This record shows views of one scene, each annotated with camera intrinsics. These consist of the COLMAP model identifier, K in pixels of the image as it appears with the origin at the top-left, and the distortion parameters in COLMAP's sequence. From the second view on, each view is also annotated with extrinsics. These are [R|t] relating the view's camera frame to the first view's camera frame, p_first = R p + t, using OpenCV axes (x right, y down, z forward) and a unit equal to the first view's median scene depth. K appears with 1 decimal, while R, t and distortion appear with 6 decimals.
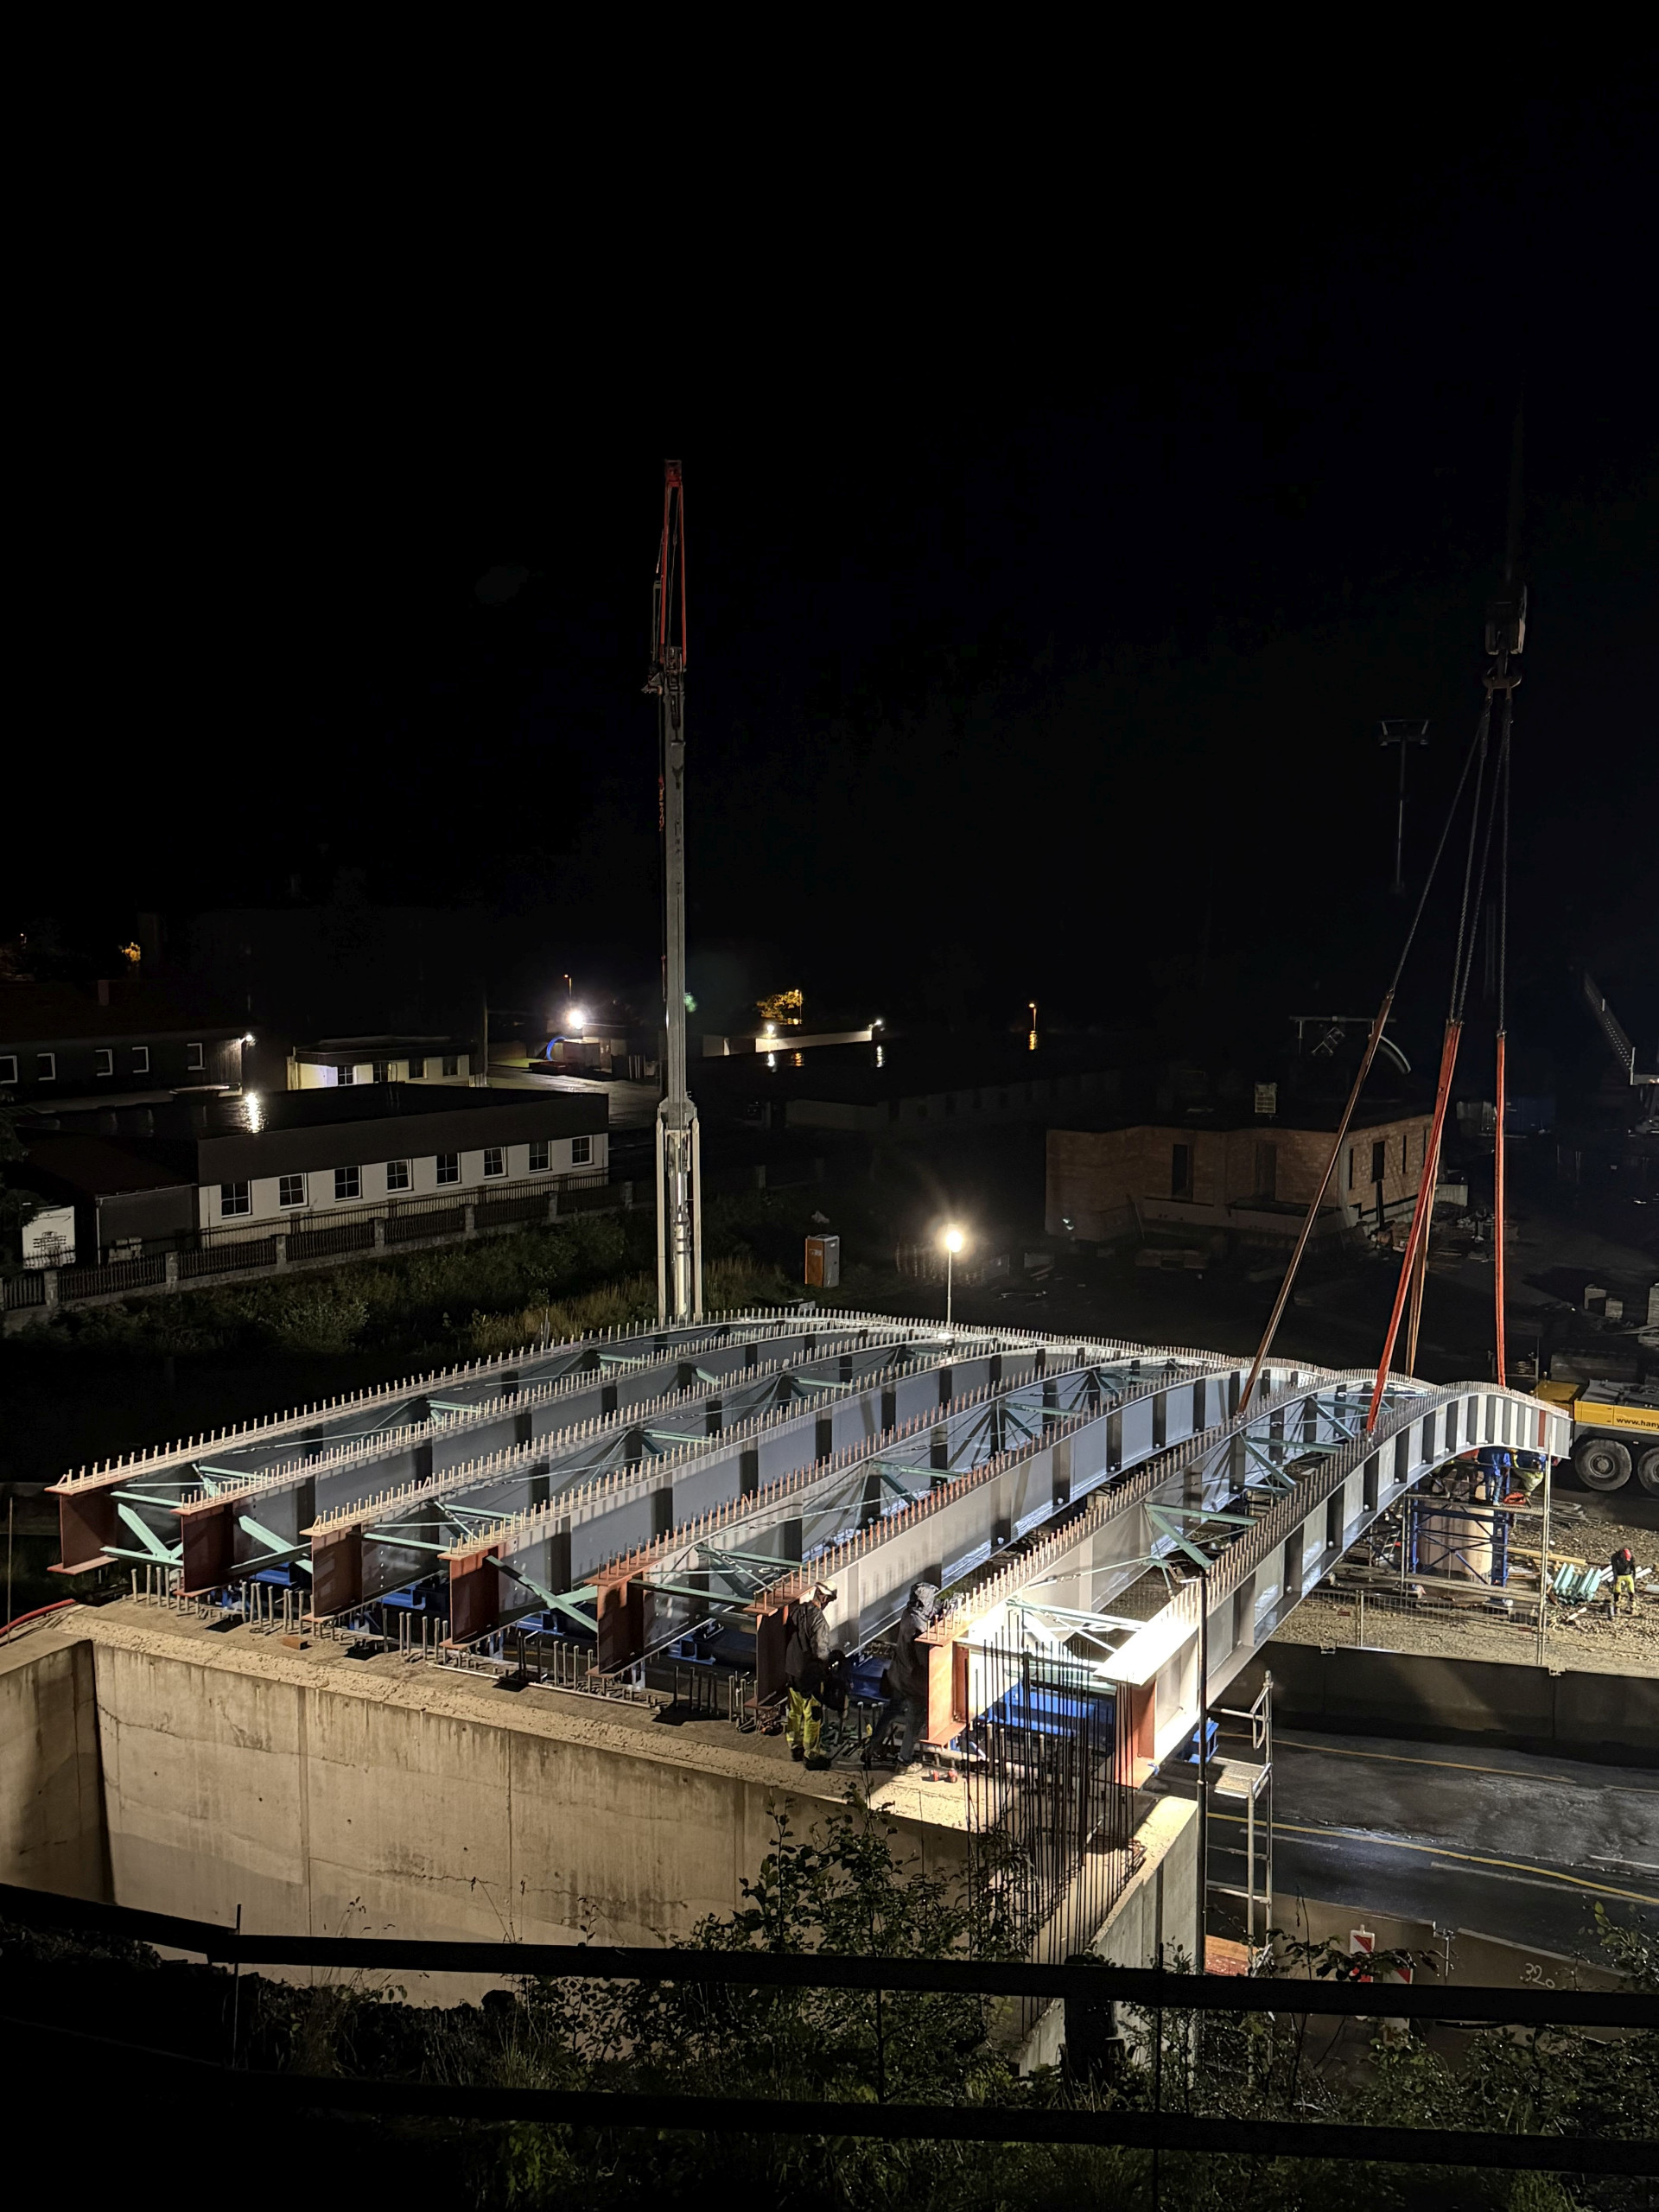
lens RADIAL K [[2083.3, 0, 823.8], [0, 2083.3, 1099.3], [0, 0, 1]] dist [0.025444, 0.000000]
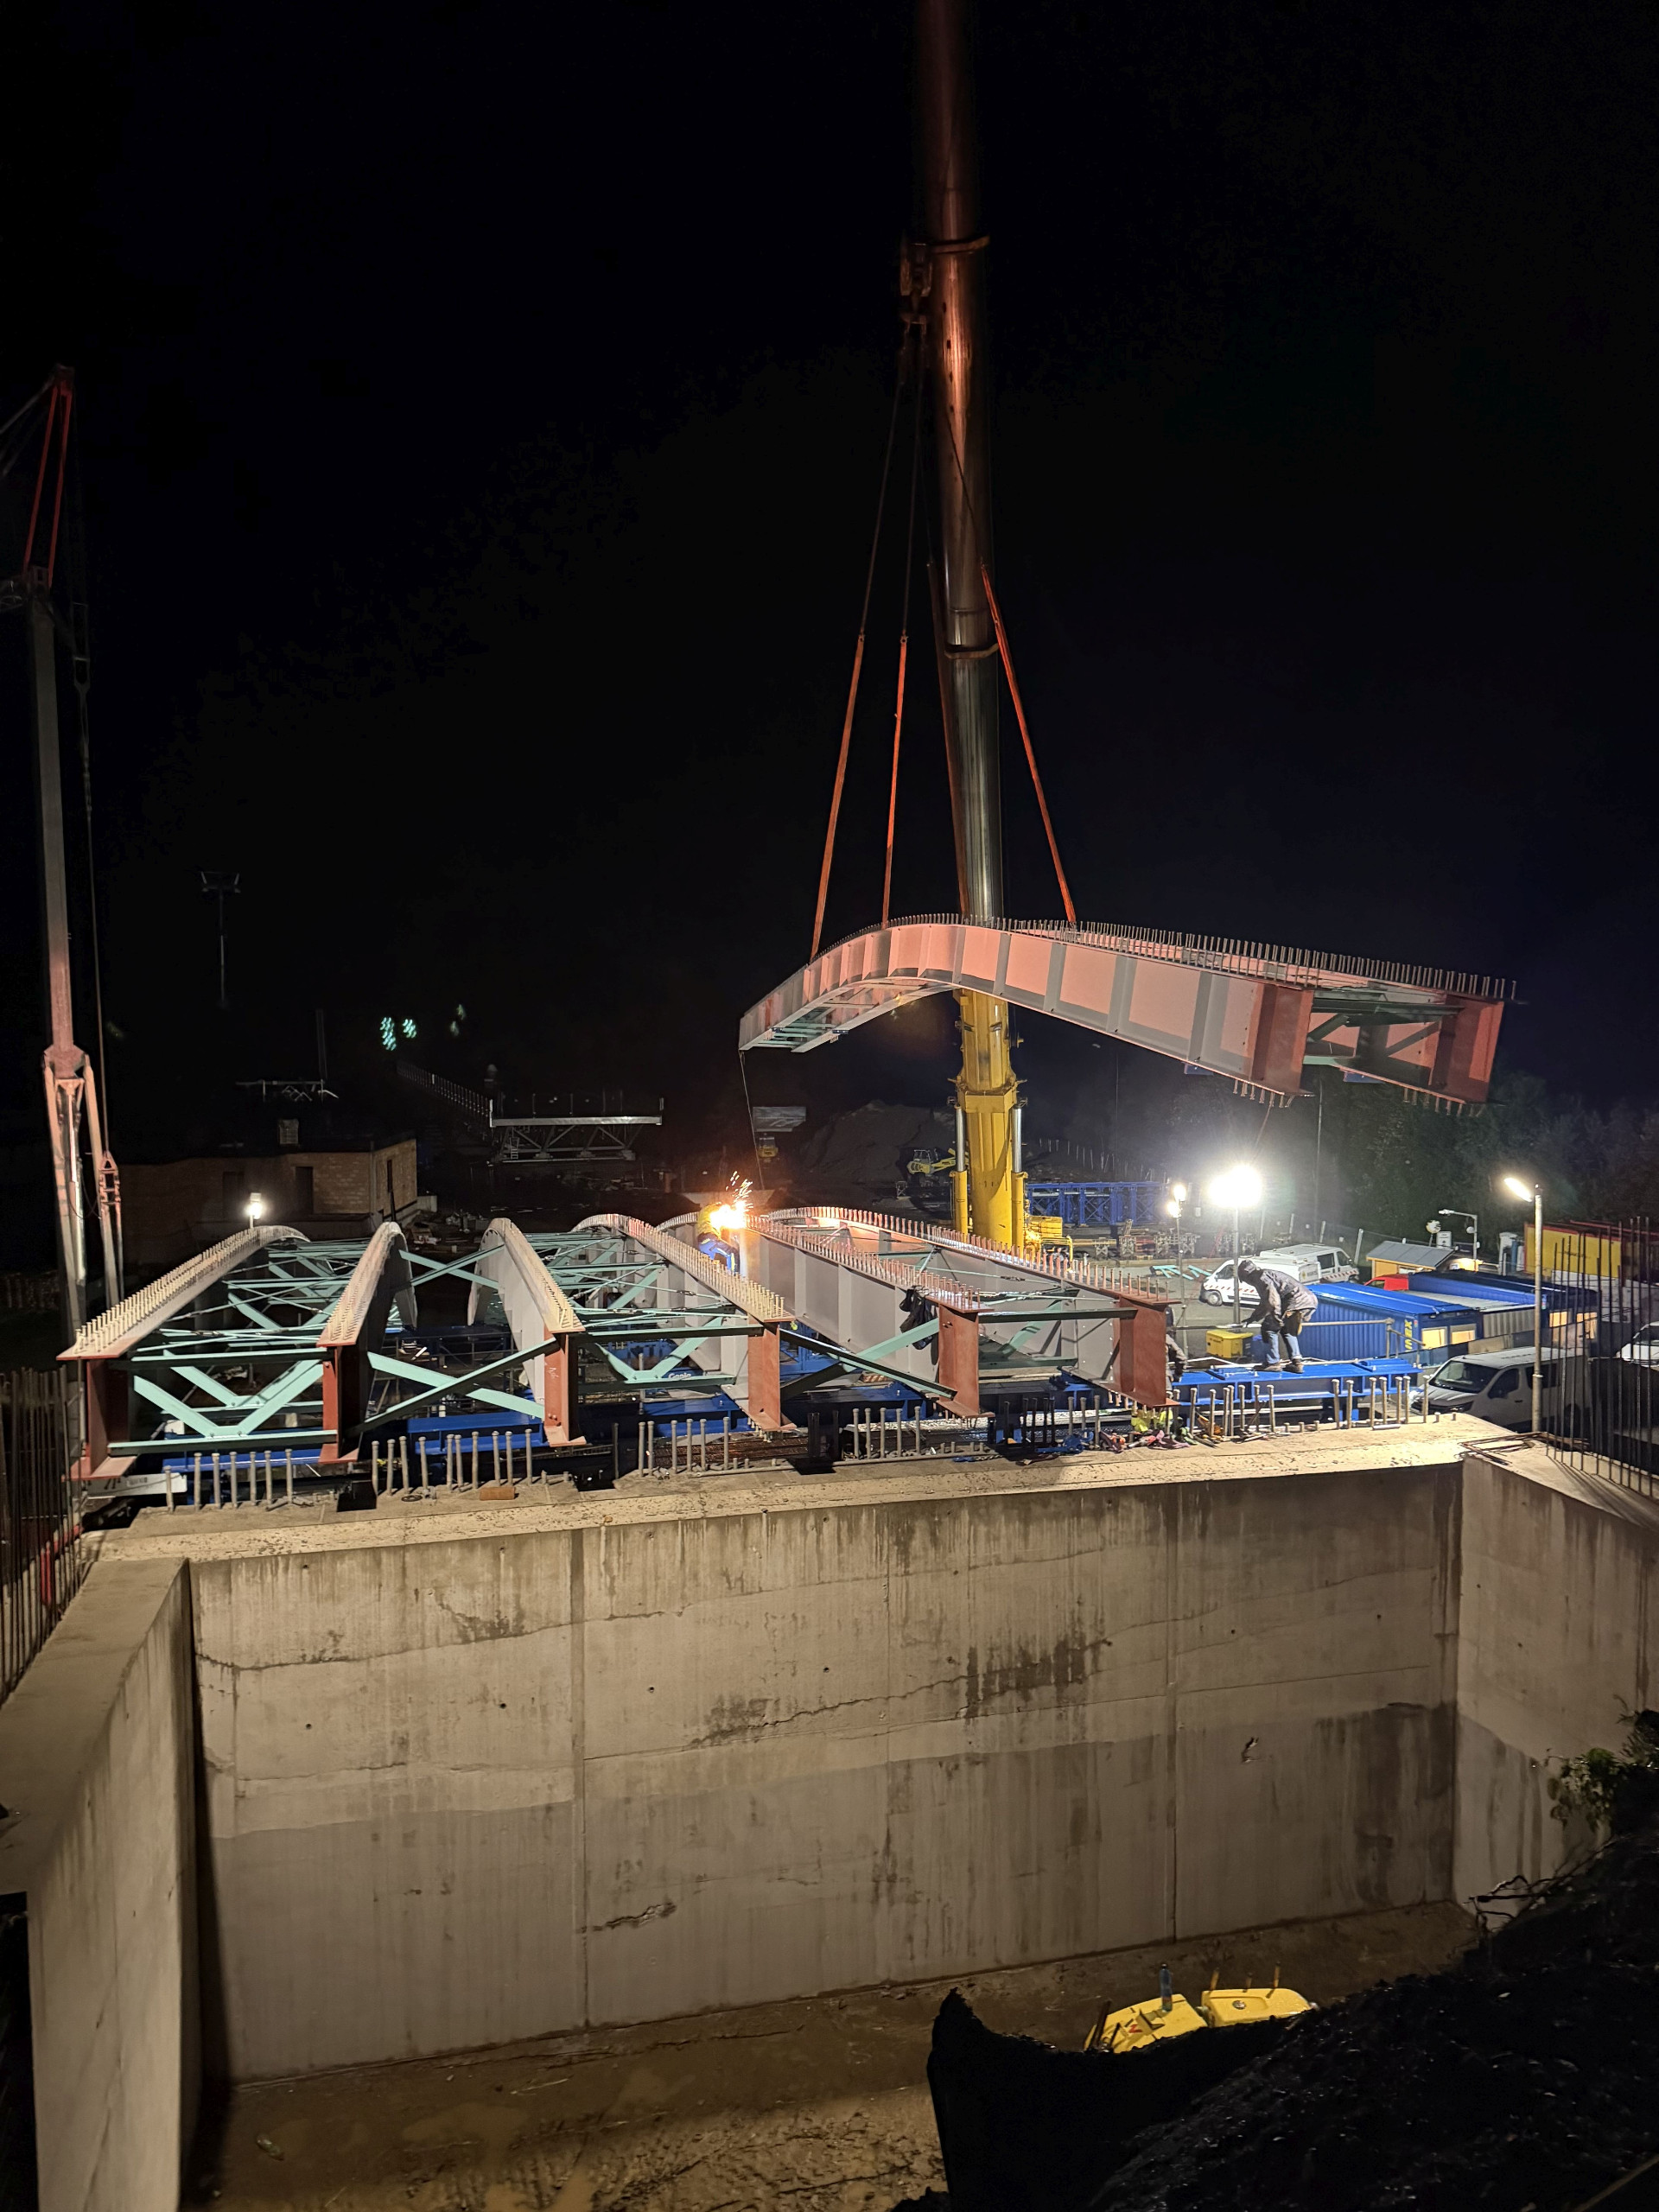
lens RADIAL K [[1565.4, 0, 821.8], [0, 1565.4, 1108.7], [0, 0, 1]] dist [0.038074, -0.005647]
pose [[0.770045, -0.039462, 0.636767, -0.535673], [0.074896, 0.996775, -0.028799, 0.150072], [-0.633578, 0.069868, 0.770518, 0.489187]]
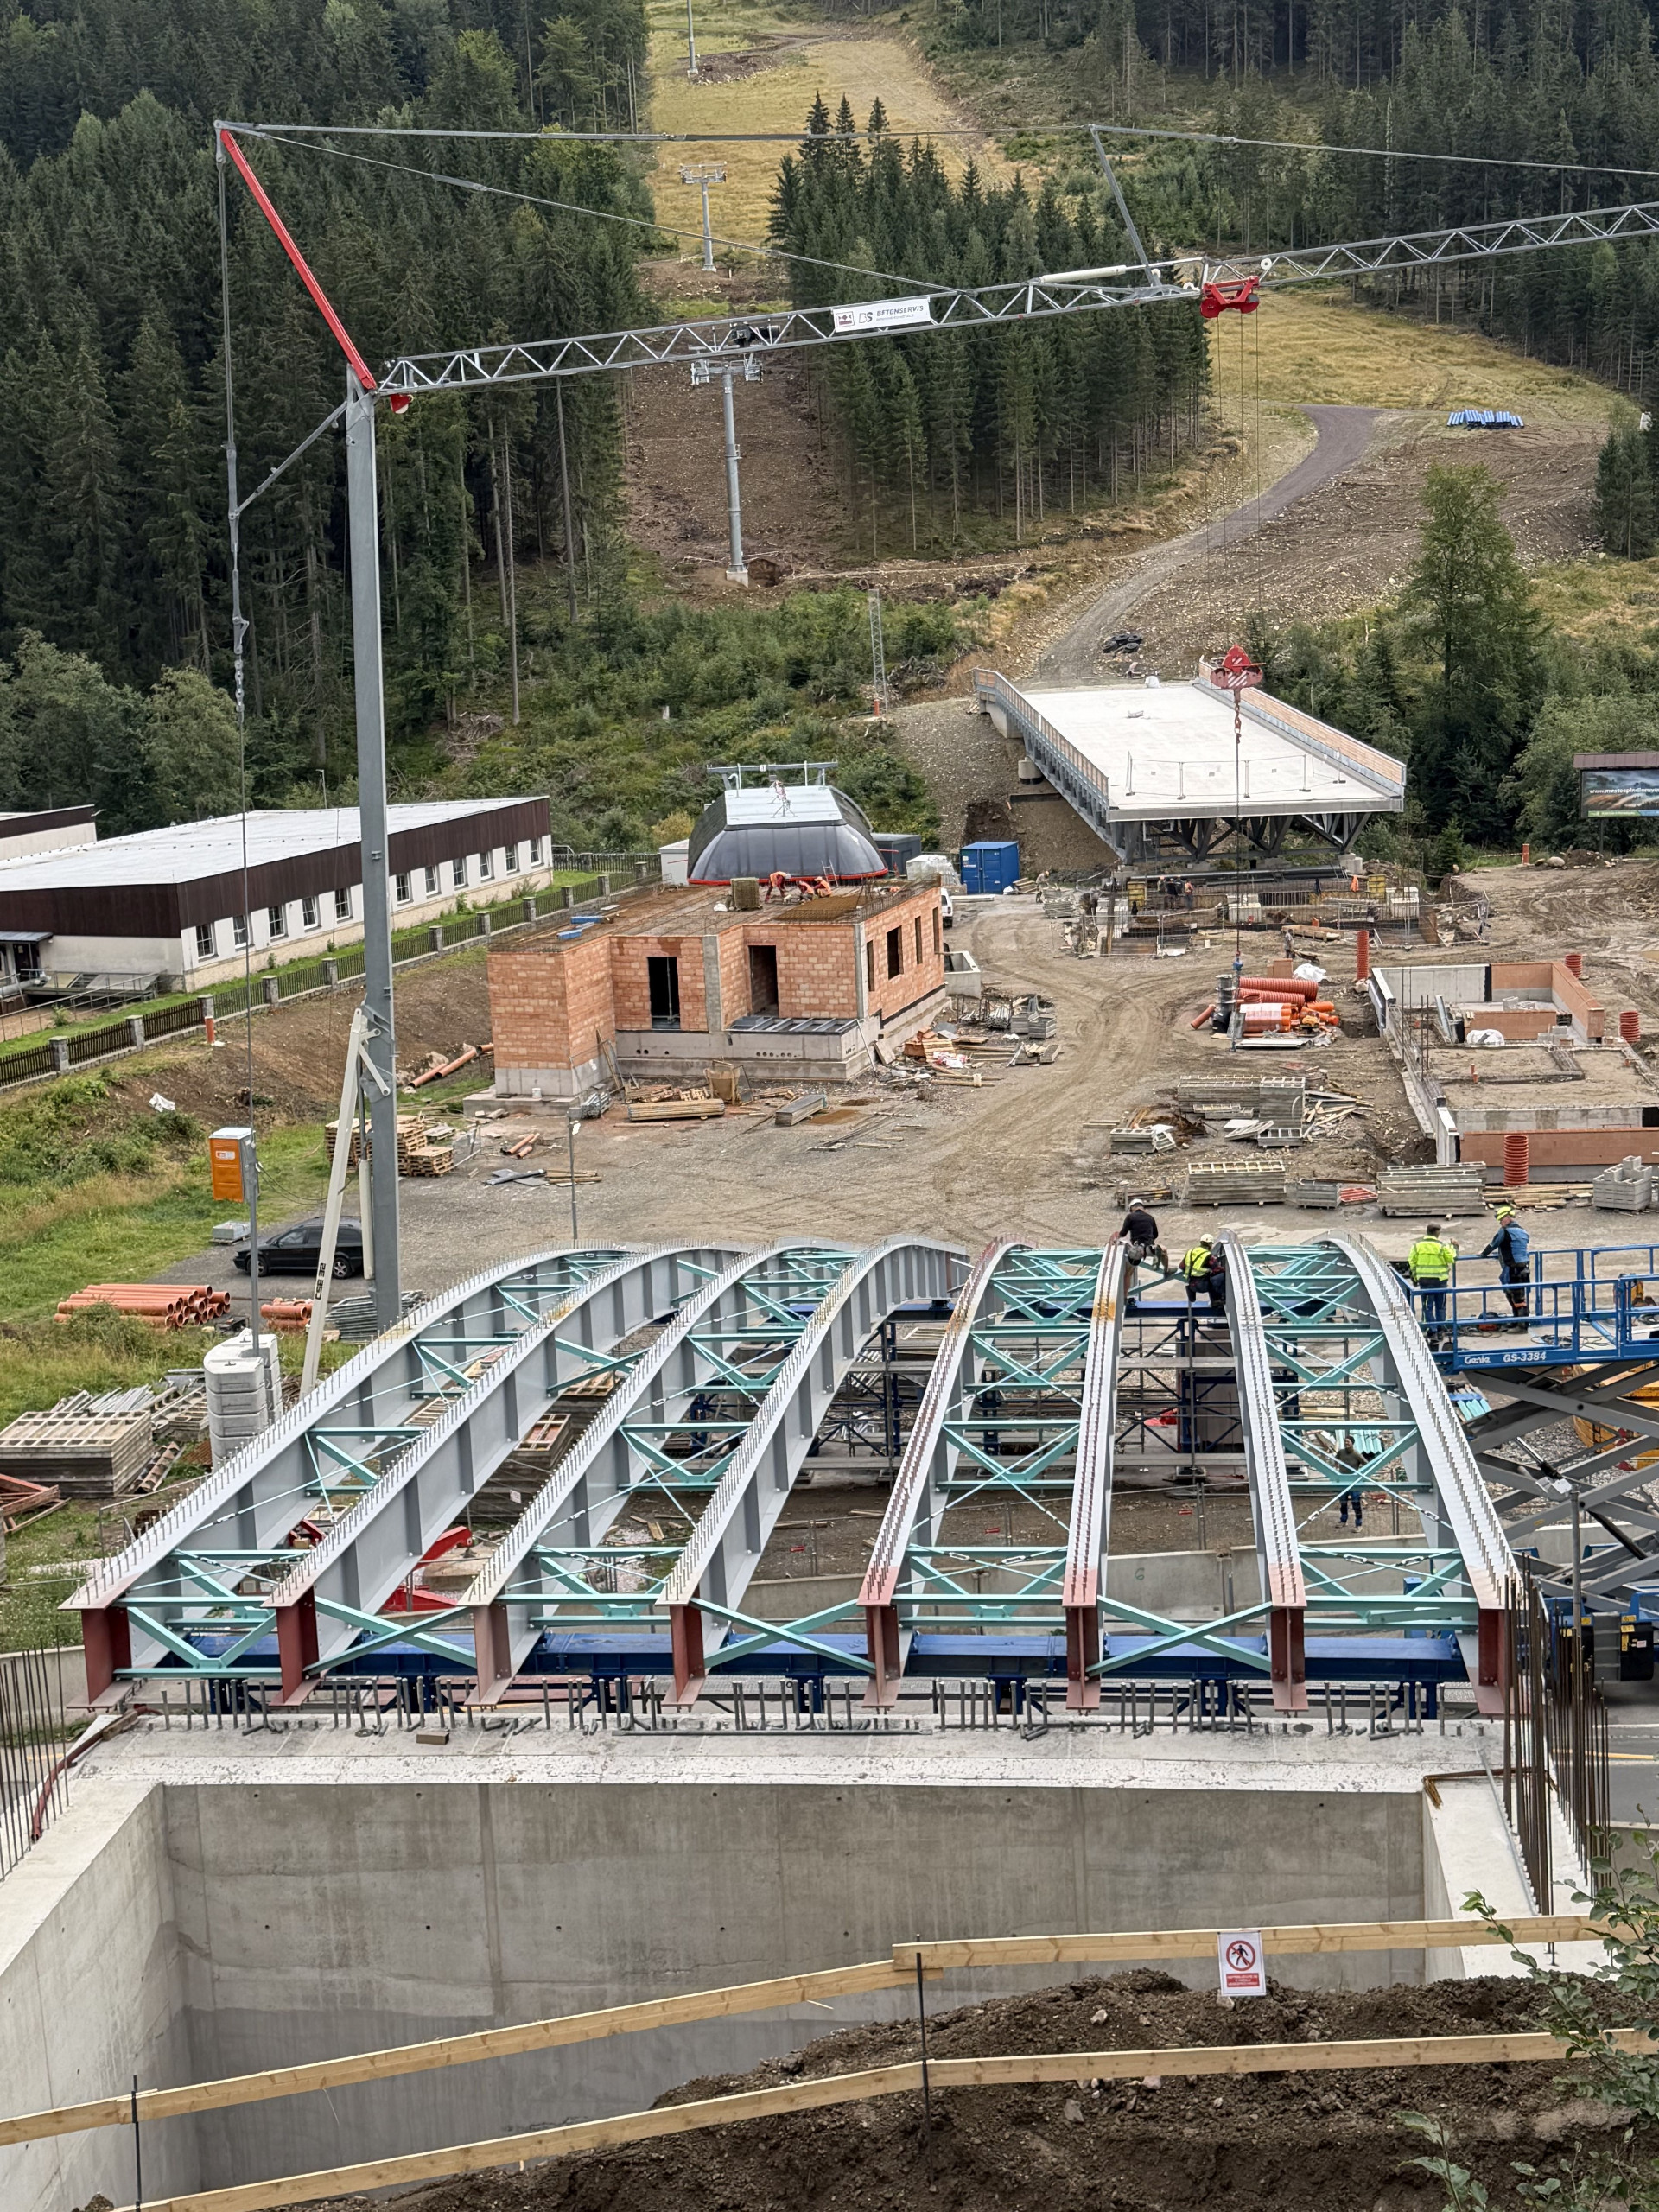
lens RADIAL K [[2908.1, 0, 839.0], [0, 2908.1, 1110.4], [0, 0, 1]] dist [0.109602, 0.000000]
pose [[0.941676, -0.111644, 0.317461, -0.454653], [0.084411, 0.991568, 0.098327, -0.088557], [-0.325762, -0.065795, 0.943160, -0.131745]]
